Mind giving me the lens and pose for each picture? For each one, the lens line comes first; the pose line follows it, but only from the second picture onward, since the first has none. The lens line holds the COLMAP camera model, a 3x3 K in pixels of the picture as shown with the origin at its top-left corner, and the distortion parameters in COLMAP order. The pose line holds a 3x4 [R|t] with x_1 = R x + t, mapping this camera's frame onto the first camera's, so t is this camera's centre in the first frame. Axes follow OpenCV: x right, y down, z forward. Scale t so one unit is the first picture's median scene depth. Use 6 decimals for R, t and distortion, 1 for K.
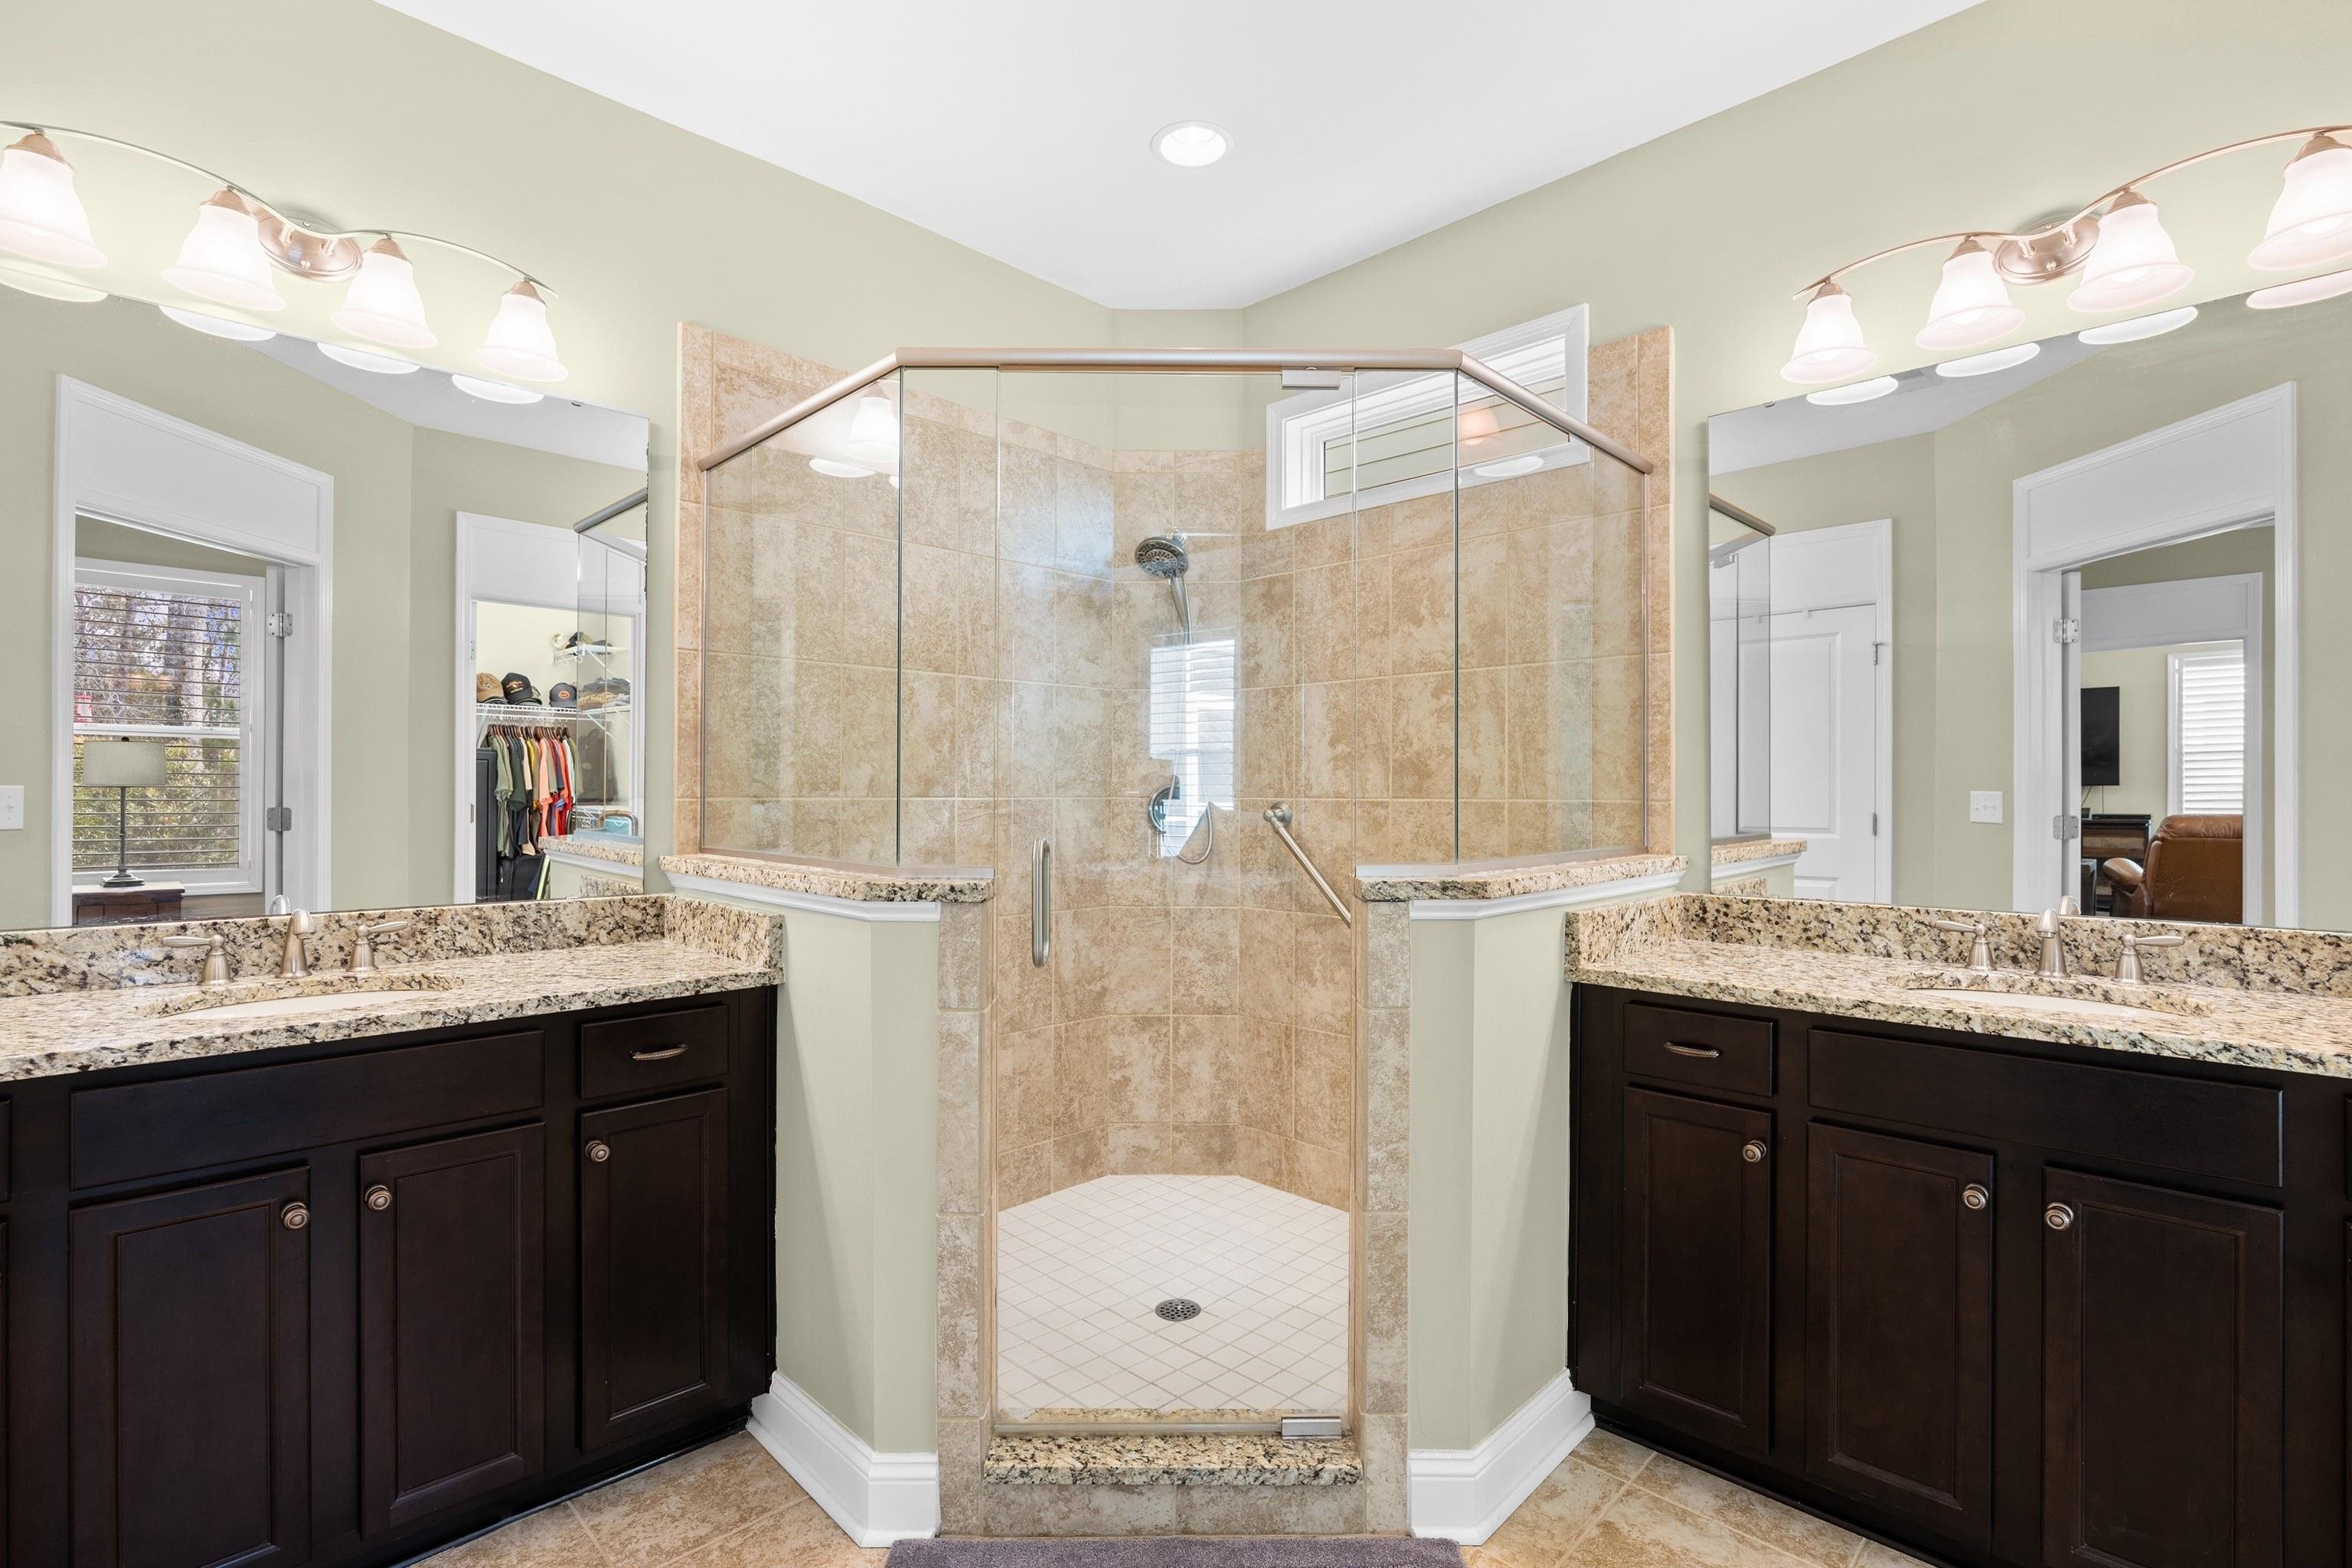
lens RADIAL K [[1081.0, 0, 1169.1], [0, 1081.0, 785.2], [0, 0, 1]] dist [-0.015184, 0.001923]
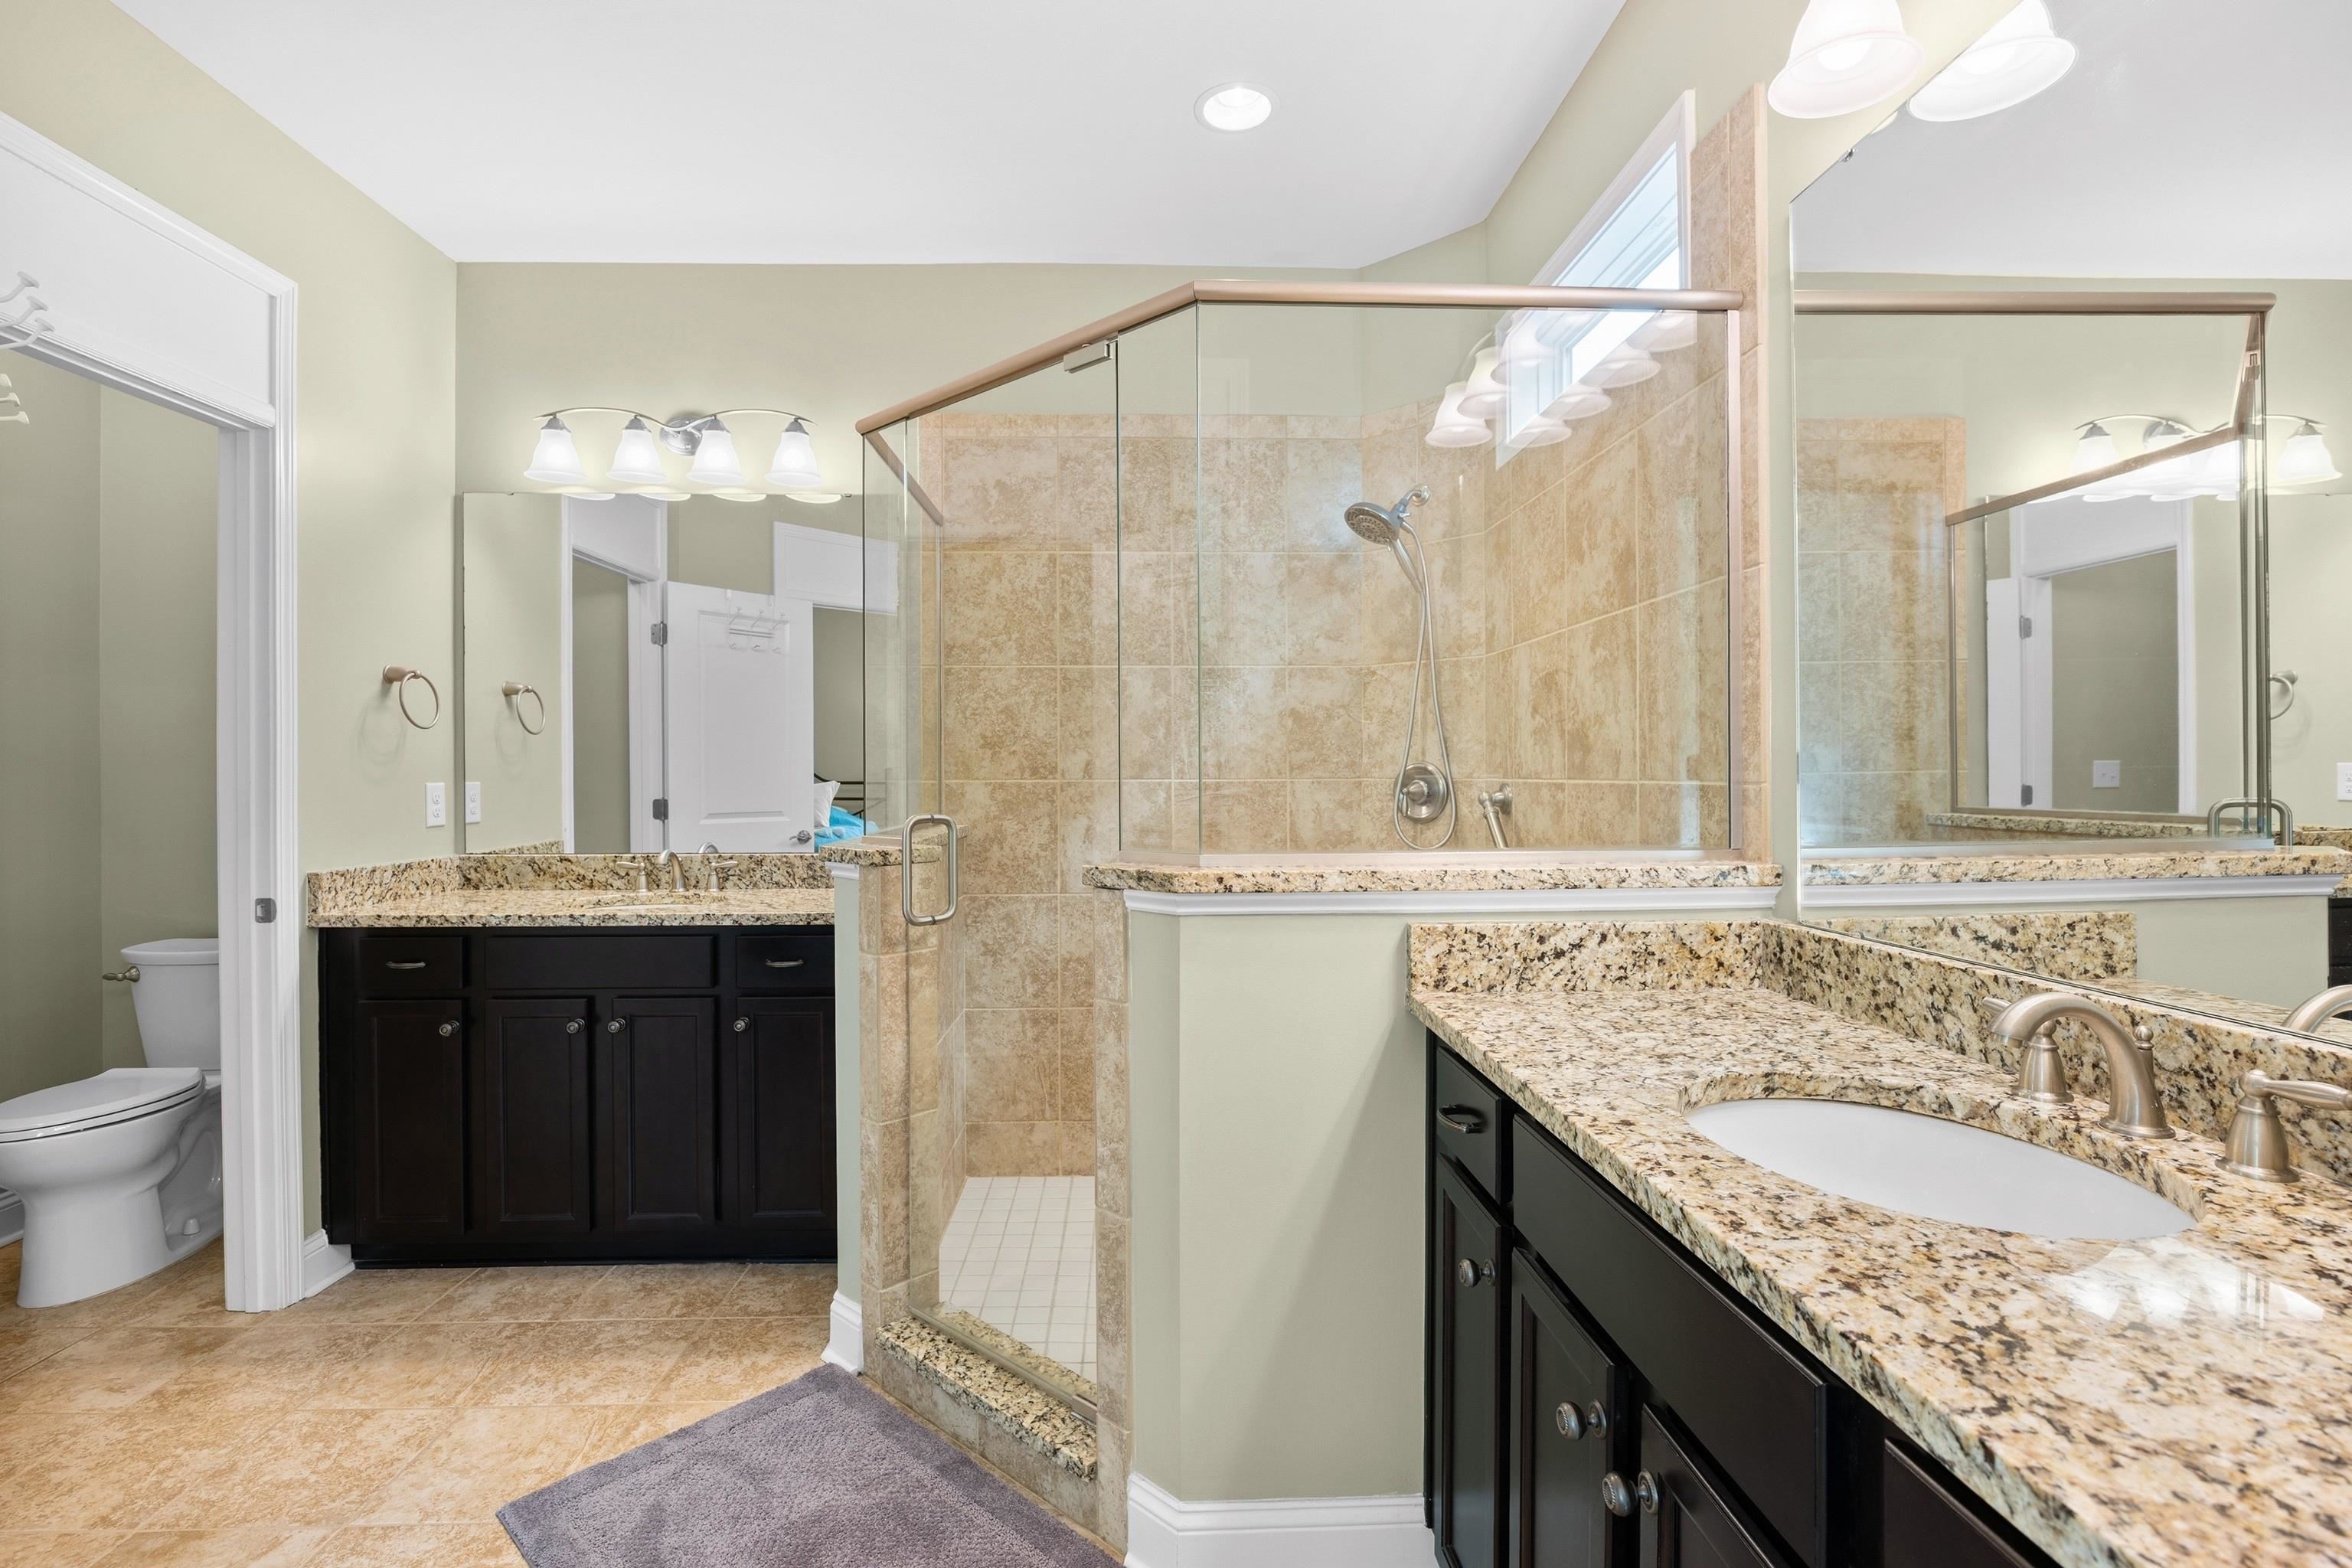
lens RADIAL K [[1081.0, 0, 1167.5], [0, 1081.0, 776.4], [0, 0, 1]] dist [-0.015184, 0.001923]
pose [[0.729661, -0.003293, -0.683801, 0.639124], [0.010598, 0.999923, 0.006494, 0.001683], [0.683727, -0.011985, 0.729640, 0.242861]]
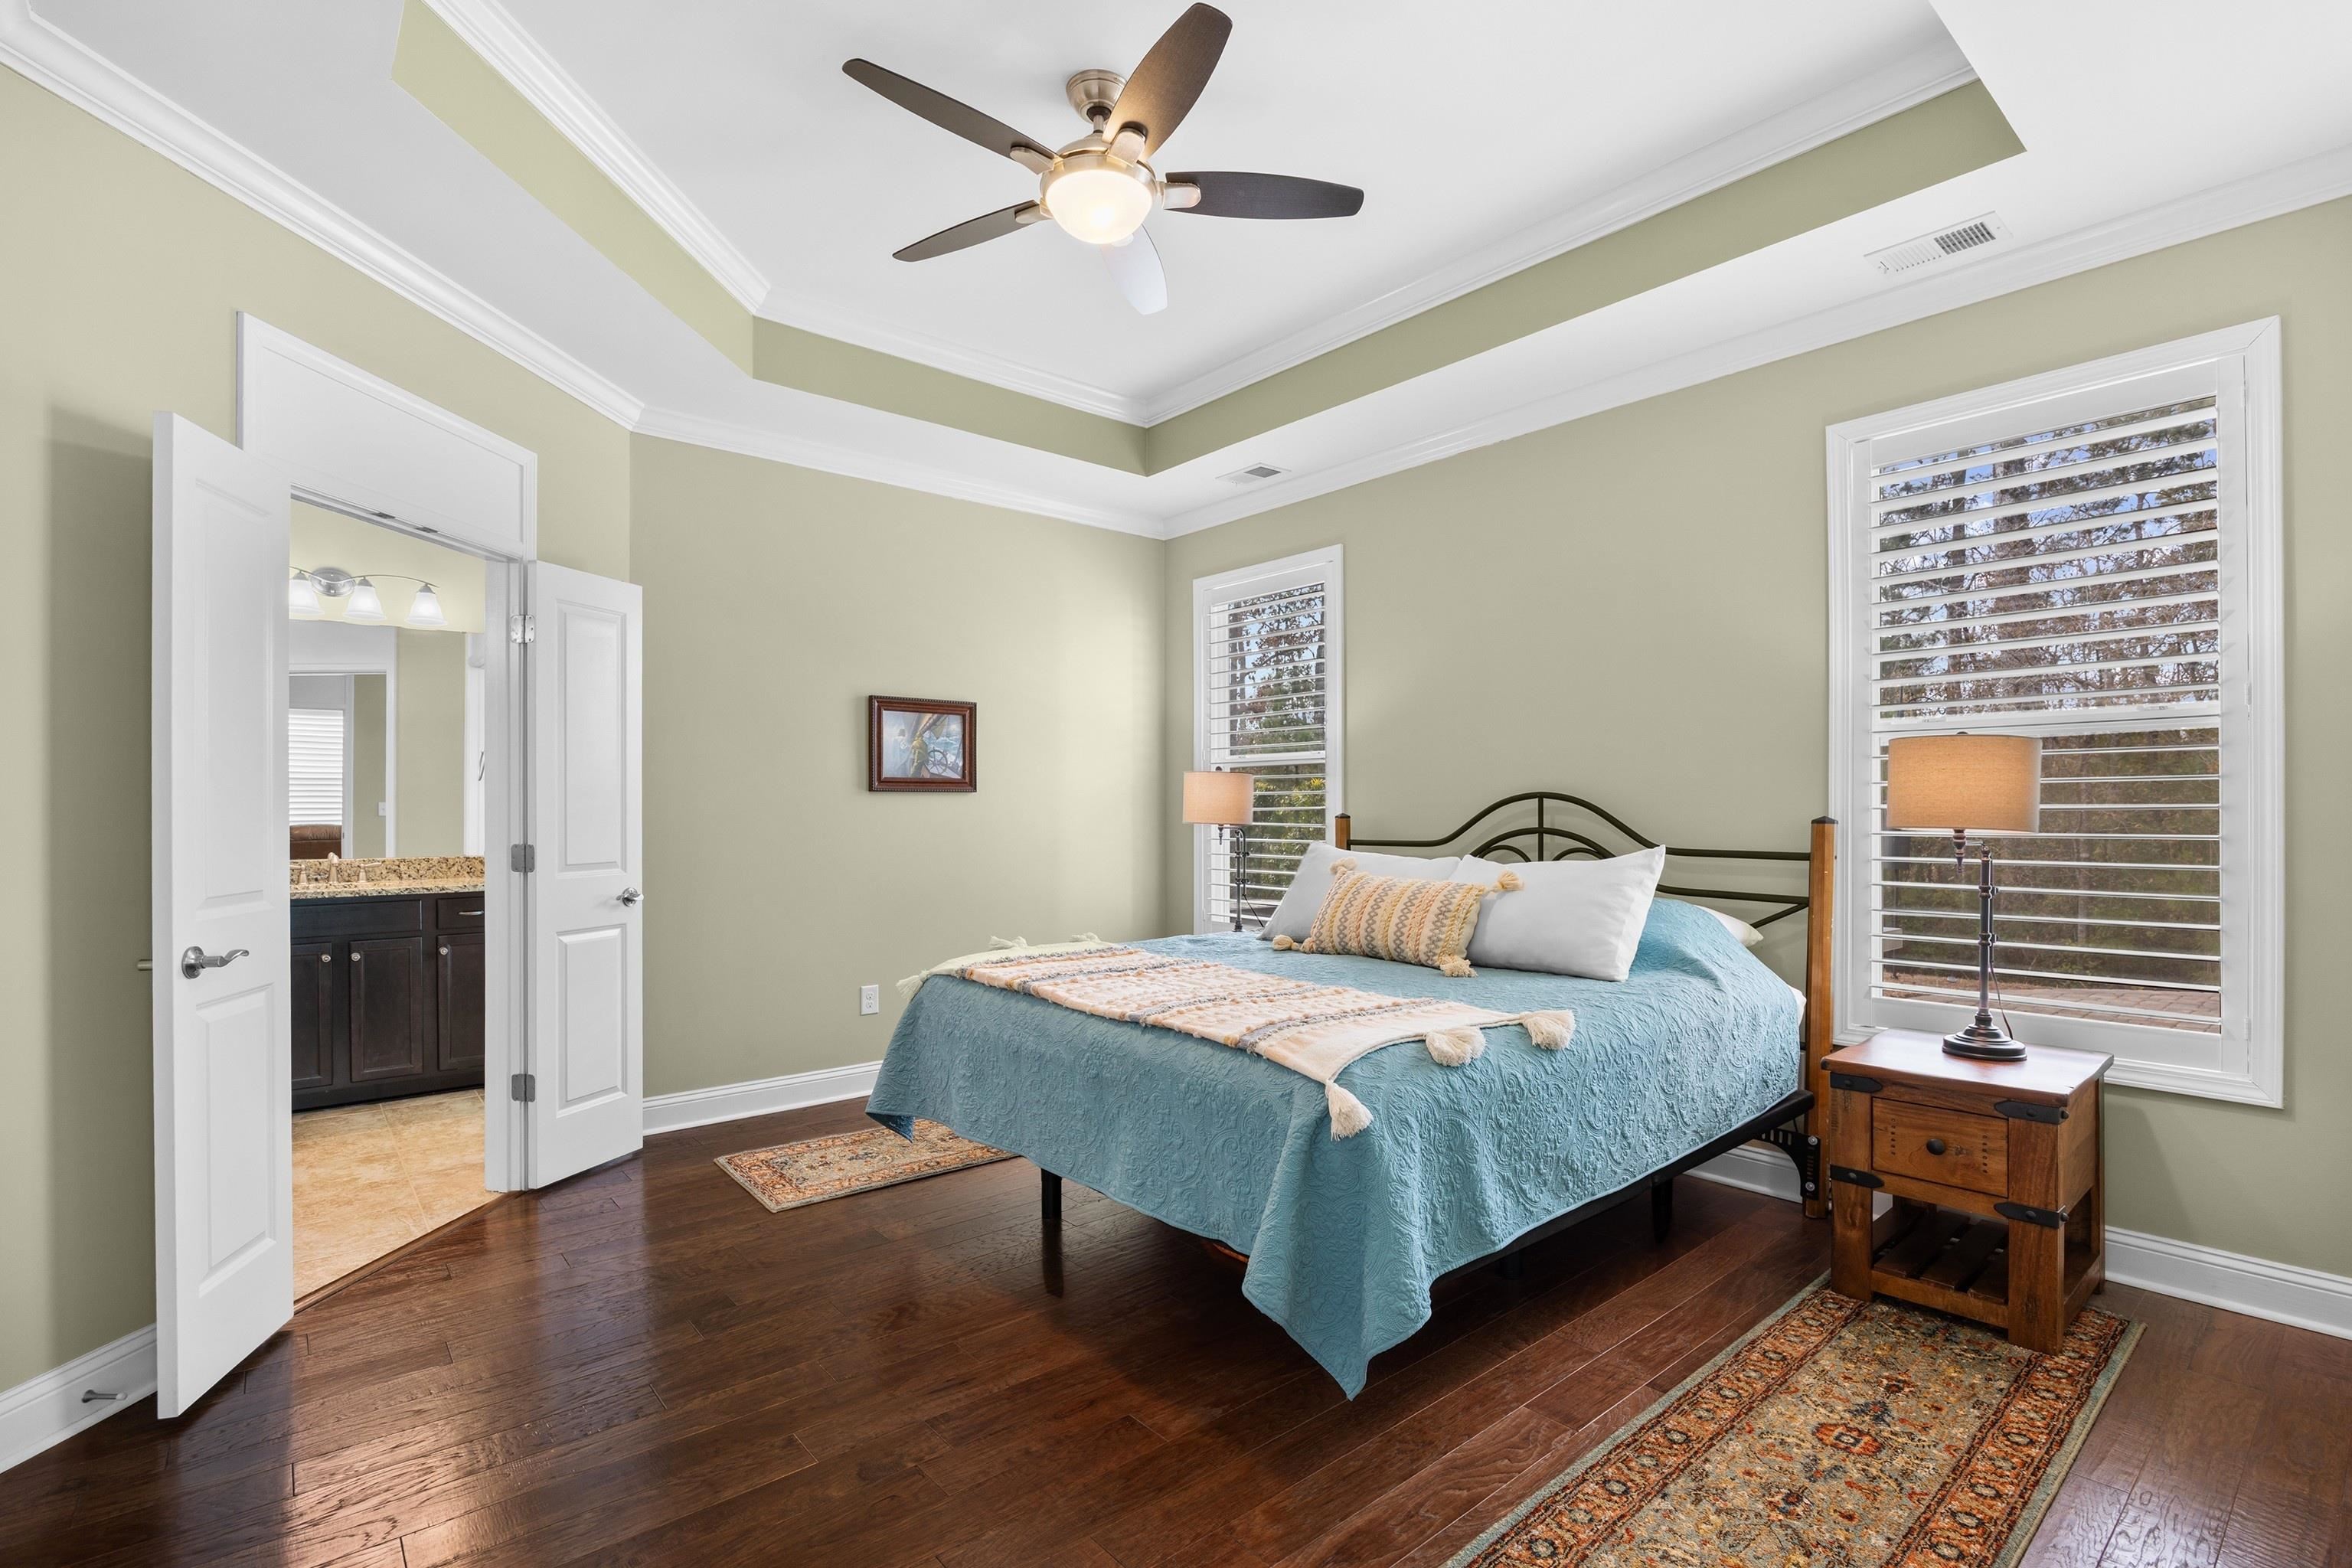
lens RADIAL K [[1081.0, 0, 1176.8], [0, 1081.0, 801.2], [0, 0, 1]] dist [-0.015184, 0.001923]
pose [[0.085129, 0.004558, 0.996360, -0.994458], [-0.003441, 0.999985, -0.004280, -0.003880], [-0.996364, -0.003064, 0.085143, -0.773530]]
